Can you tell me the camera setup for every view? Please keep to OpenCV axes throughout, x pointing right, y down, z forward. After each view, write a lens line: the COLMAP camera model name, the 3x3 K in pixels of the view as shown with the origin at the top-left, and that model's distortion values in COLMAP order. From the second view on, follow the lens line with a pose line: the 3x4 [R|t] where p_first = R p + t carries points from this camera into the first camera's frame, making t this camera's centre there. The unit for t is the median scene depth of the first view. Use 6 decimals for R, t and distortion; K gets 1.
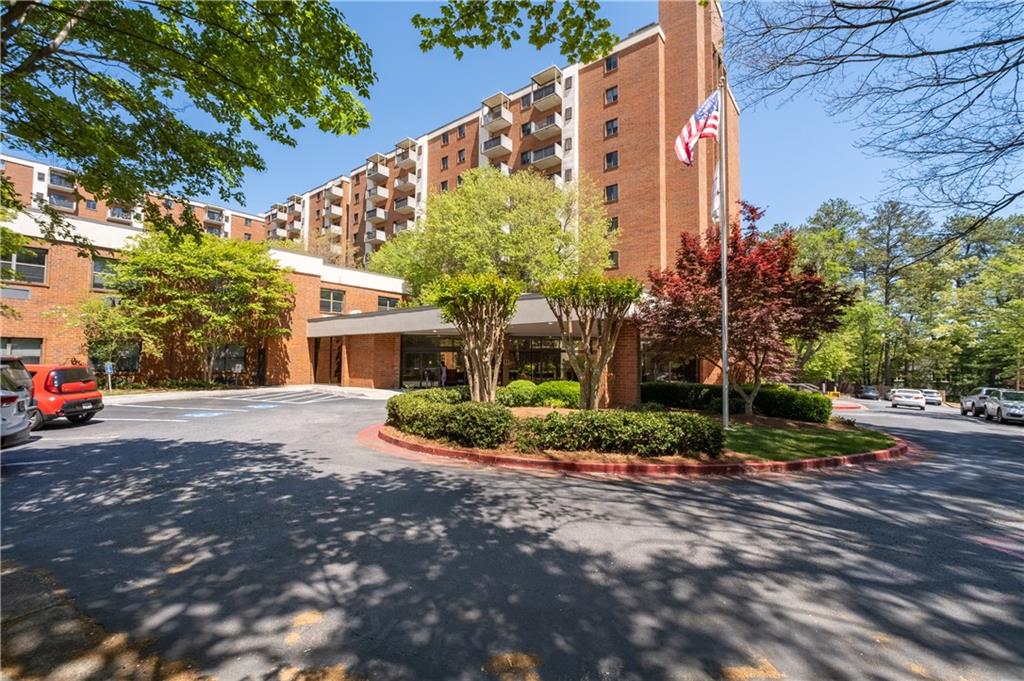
lens RADIAL K [[431.0, 0, 513.6], [0, 431.0, 338.3], [0, 0, 1]] dist [0.000647, 0.000126]
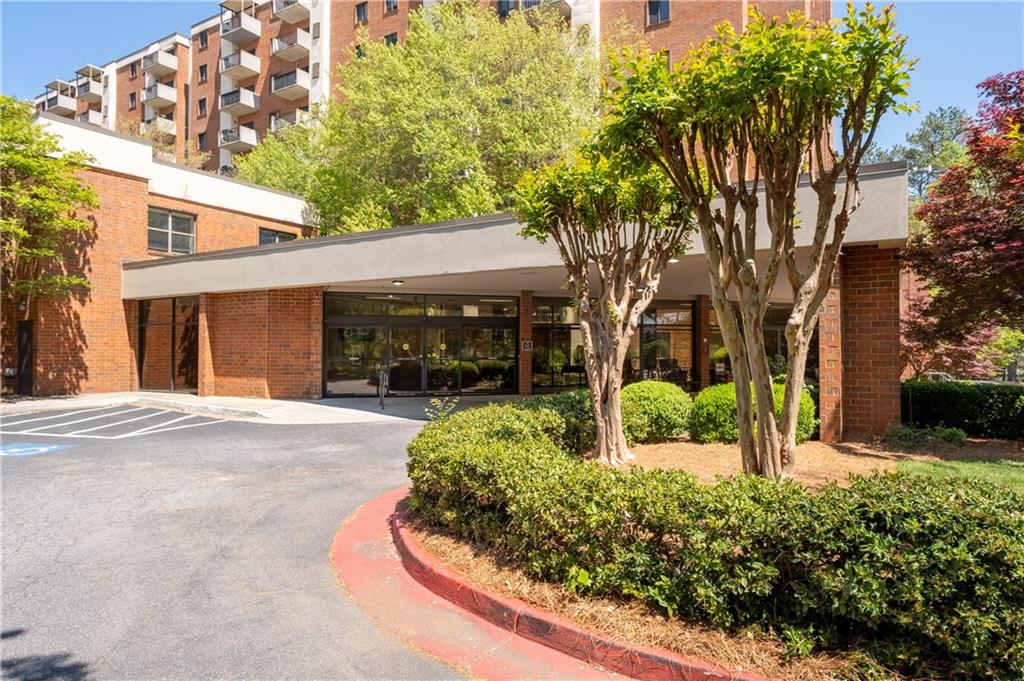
lens RADIAL K [[613.1, 0, 512.0], [0, 613.1, 338.8], [0, 0, 1]] dist [-0.001202, -0.000302]
pose [[0.991657, -0.001631, 0.128892, -0.061346], [-0.003000, 0.999357, 0.035730, 0.009402], [-0.128867, -0.035818, 0.991015, 0.116853]]
